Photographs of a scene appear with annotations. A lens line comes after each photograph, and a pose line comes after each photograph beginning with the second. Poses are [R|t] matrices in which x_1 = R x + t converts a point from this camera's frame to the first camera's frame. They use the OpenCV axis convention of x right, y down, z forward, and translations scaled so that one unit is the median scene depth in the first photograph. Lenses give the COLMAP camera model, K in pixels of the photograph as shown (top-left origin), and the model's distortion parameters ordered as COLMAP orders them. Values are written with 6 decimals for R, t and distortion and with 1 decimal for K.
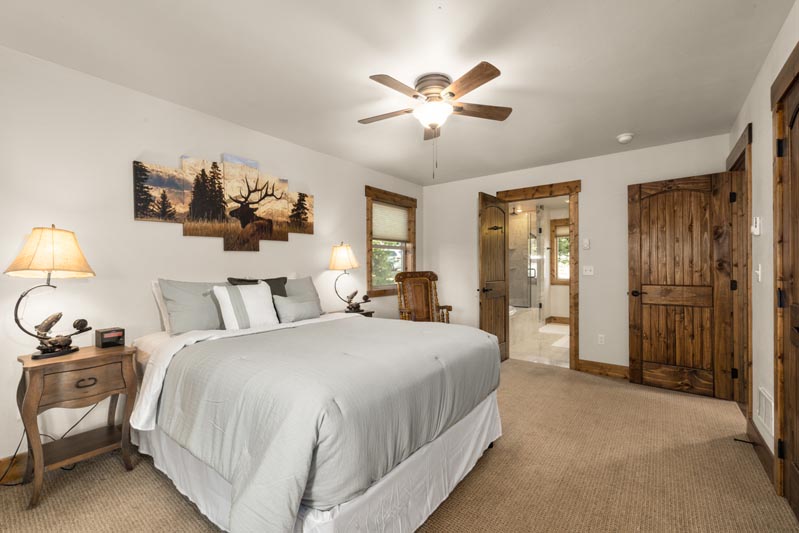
lens RADIAL K [[339.7, 0, 396.7], [0, 339.7, 269.3], [0, 0, 1]] dist [0.001510, 0.000085]
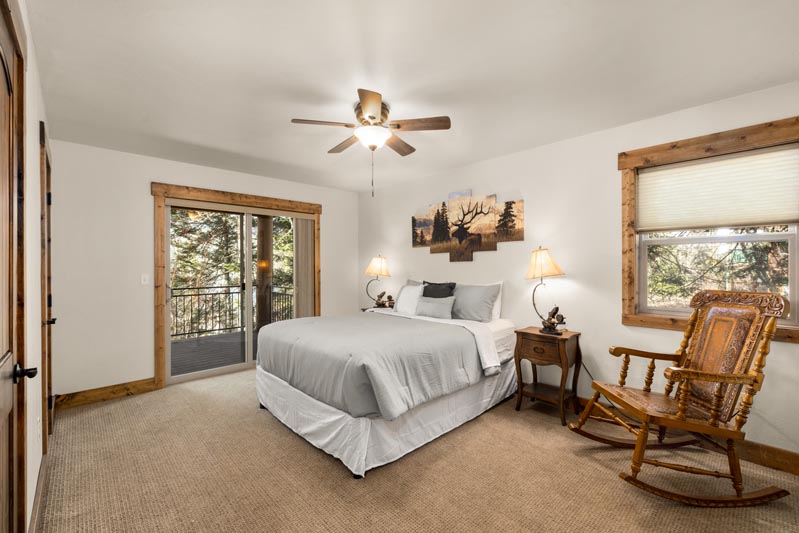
lens RADIAL K [[339.7, 0, 396.7], [0, 339.7, 269.3], [0, 0, 1]] dist [0.001510, 0.000085]
pose [[-0.152724, 0.005694, -0.988253, 0.852257], [-0.014071, 0.999870, 0.007936, -0.029230], [0.988169, 0.015118, -0.152624, 0.917417]]
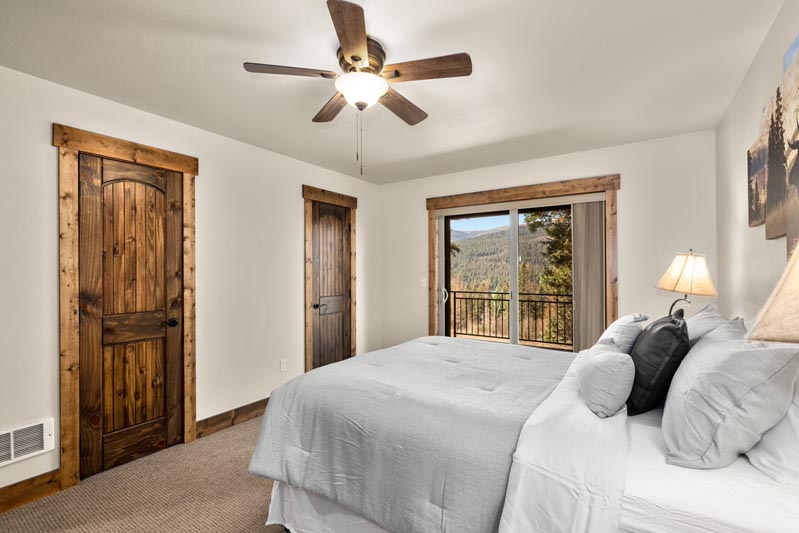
lens RADIAL K [[368.2, 0, 398.8], [0, 368.2, 272.8], [0, 0, 1]] dist [-0.012942, -0.000336]
pose [[-0.996114, -0.005541, -0.087896, 0.076052], [-0.006759, 0.999885, 0.013557, -0.033517], [0.087811, 0.014098, -0.996037, 1.338754]]
